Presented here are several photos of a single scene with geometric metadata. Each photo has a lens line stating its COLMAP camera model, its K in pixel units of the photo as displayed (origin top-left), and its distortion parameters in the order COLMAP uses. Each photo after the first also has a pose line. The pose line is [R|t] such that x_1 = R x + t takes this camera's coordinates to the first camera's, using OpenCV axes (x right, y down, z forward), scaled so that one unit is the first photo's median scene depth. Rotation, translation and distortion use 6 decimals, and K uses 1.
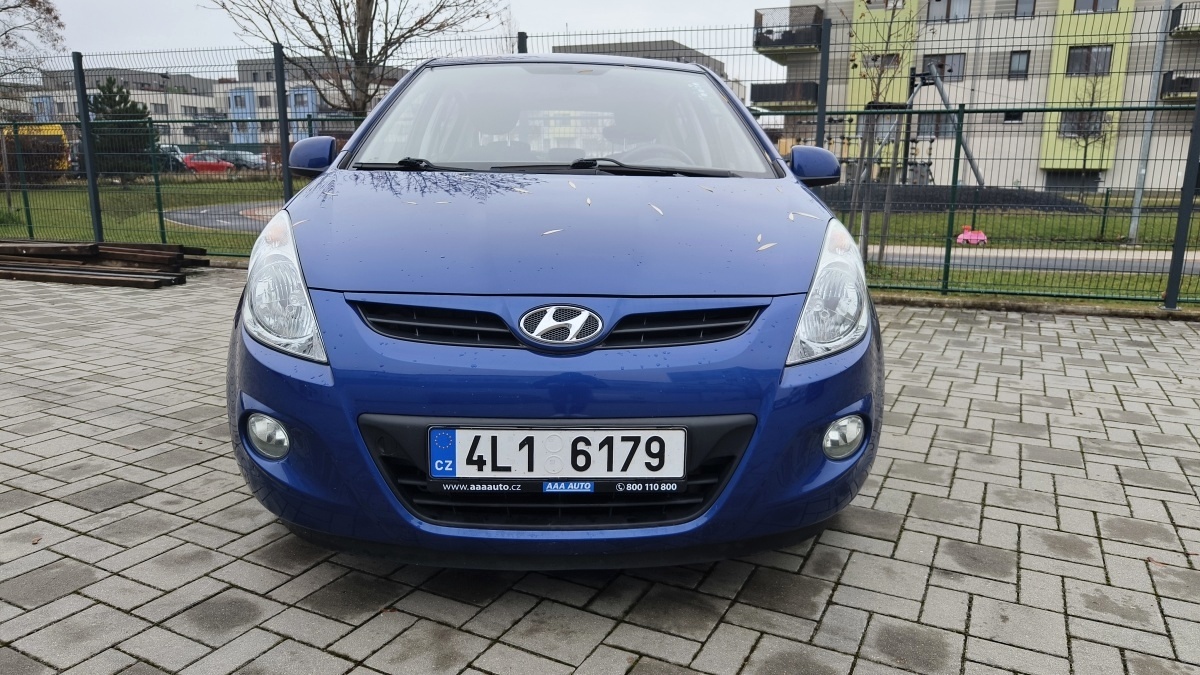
lens RADIAL K [[803.4, 0, 601.1], [0, 803.4, 335.4], [0, 0, 1]] dist [0.006793, -0.005308]
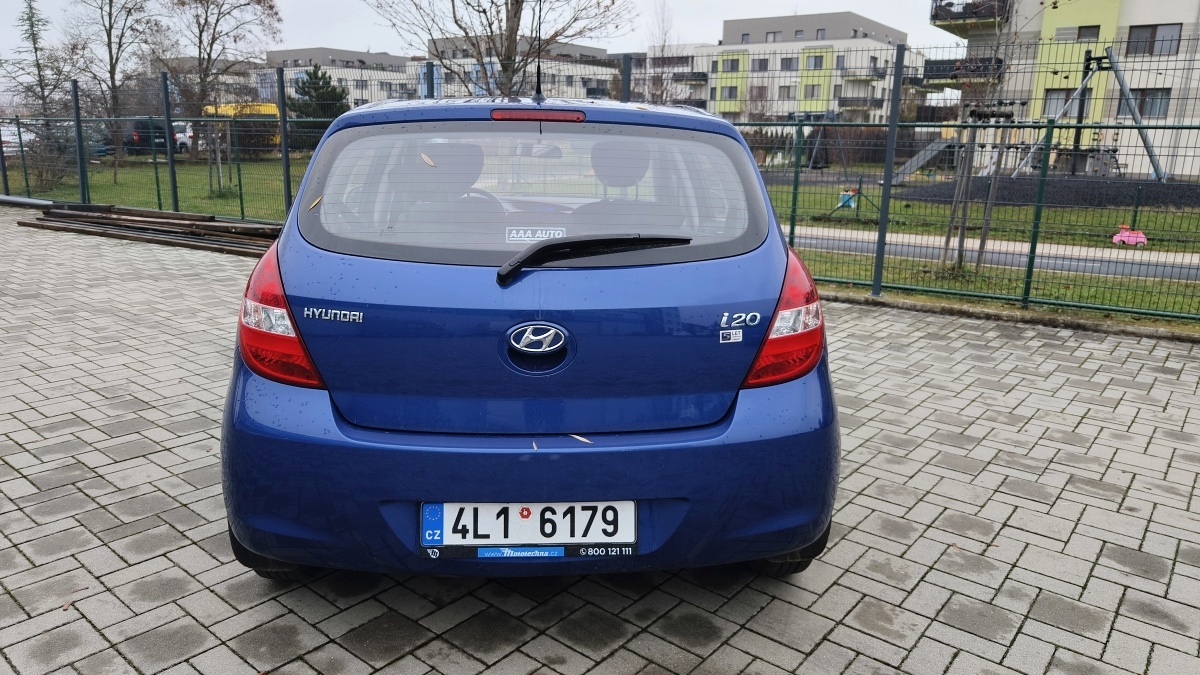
lens RADIAL K [[799.9, 0, 579.9], [0, 799.9, 315.3], [0, 0, 1]] dist [0.004891, -0.000582]
pose [[0.974063, 0.057763, -0.218781, 0.238387], [-0.055800, 0.998327, 0.015145, -0.052397], [0.219290, -0.002544, 0.975656, -0.265106]]
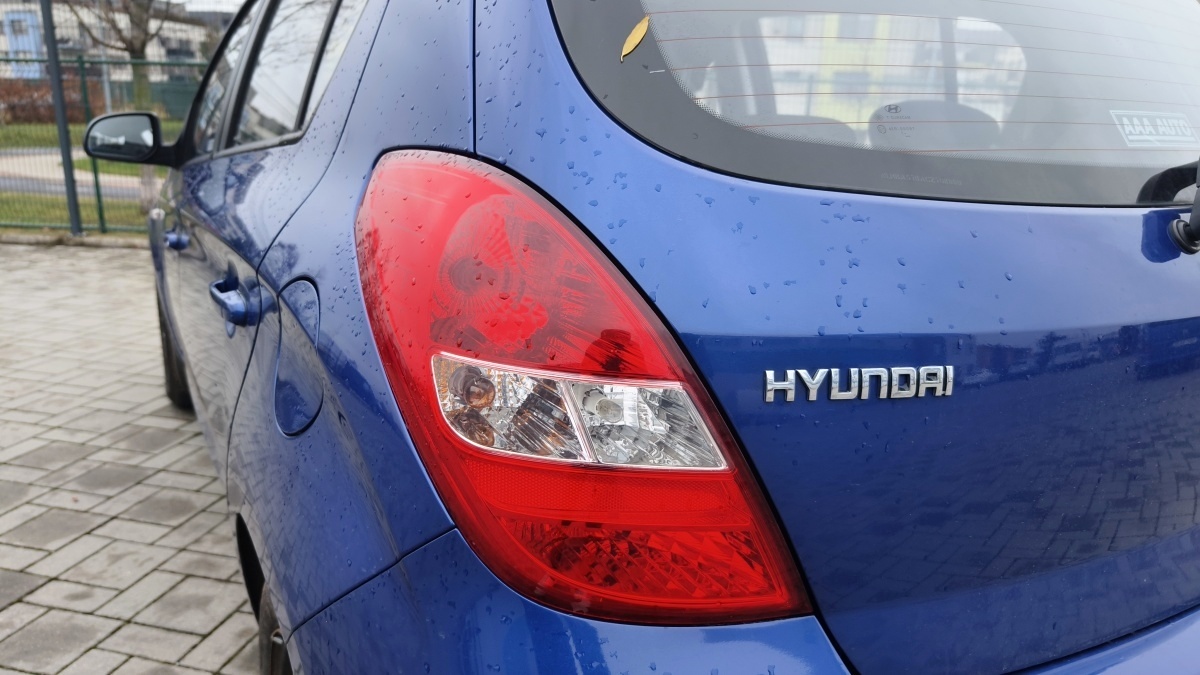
lens RADIAL K [[819.0, 0, 584.5], [0, 819.0, 342.0], [0, 0, 1]] dist [-0.002708, -0.002486]
pose [[0.972348, -0.038068, 0.230415, -0.180851], [0.023894, 0.997664, 0.063997, -0.056705], [-0.232313, -0.056722, 0.970986, 0.109927]]
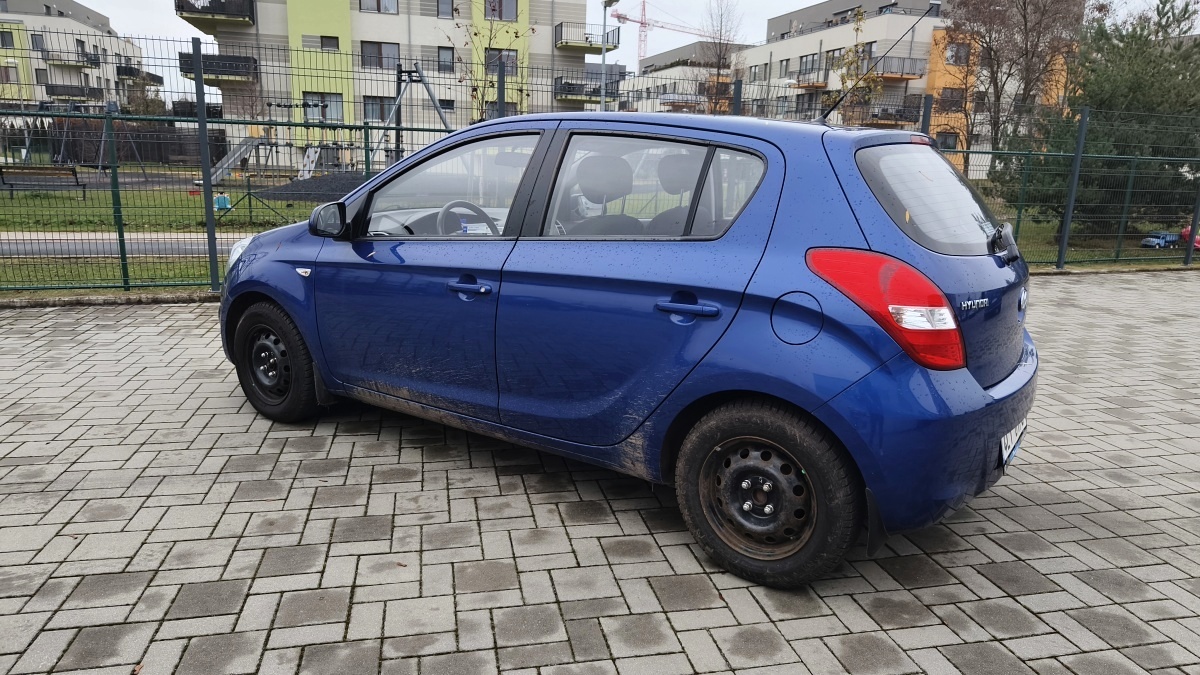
lens RADIAL K [[803.4, 0, 601.1], [0, 803.4, 335.4], [0, 0, 1]] dist [0.006793, -0.005308]
pose [[0.776790, -0.122975, 0.617636, -0.805138], [0.104984, 0.992312, 0.065538, -0.089413], [-0.620947, 0.013932, 0.783729, -0.086897]]
